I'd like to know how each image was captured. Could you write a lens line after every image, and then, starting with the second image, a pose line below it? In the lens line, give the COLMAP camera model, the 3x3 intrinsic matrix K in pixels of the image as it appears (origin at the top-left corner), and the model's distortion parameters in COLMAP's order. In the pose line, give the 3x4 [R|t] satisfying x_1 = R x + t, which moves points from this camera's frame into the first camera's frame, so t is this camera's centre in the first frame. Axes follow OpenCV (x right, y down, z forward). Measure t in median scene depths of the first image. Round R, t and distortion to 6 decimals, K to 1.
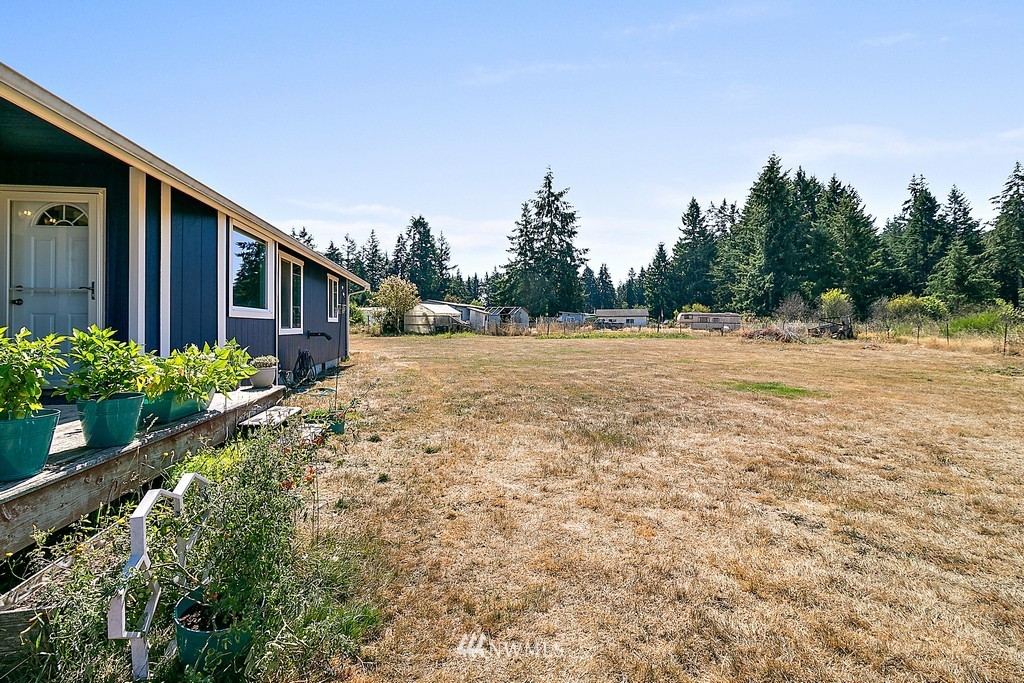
lens RADIAL K [[476.4, 0, 512.1], [0, 476.4, 332.0], [0, 0, 1]] dist [-0.001339, 0.000282]
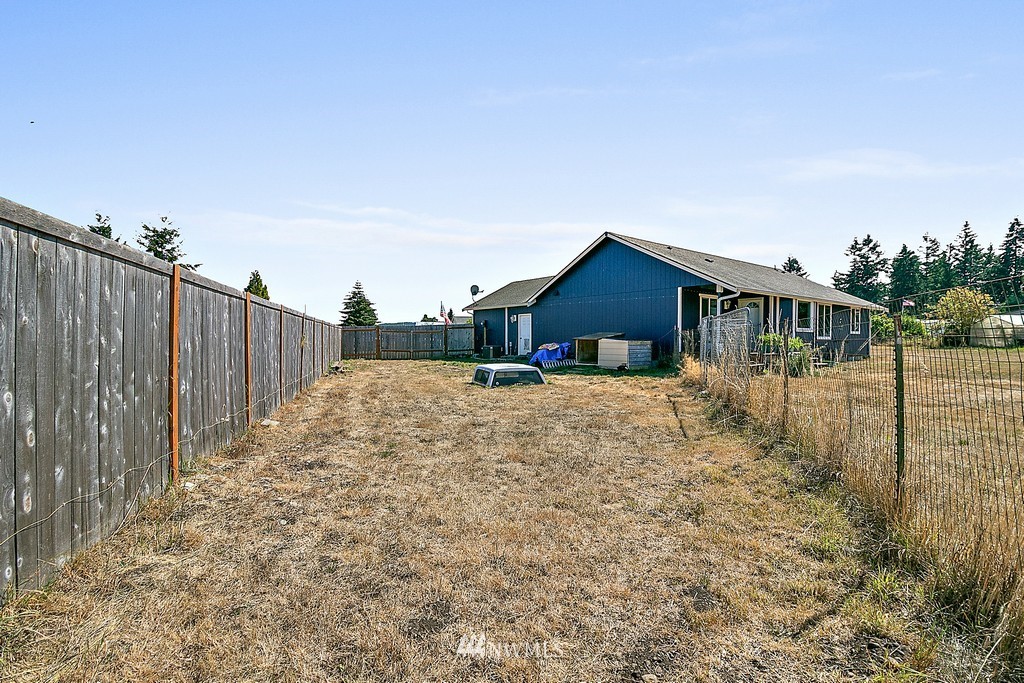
lens RADIAL K [[476.4, 0, 512.1], [0, 476.4, 332.0], [0, 0, 1]] dist [-0.001339, 0.000282]
pose [[0.488898, -0.014652, -0.872218, 0.157000], [-0.013722, 0.999606, -0.024483, 0.009525], [0.872233, 0.023938, 0.488504, -0.277515]]
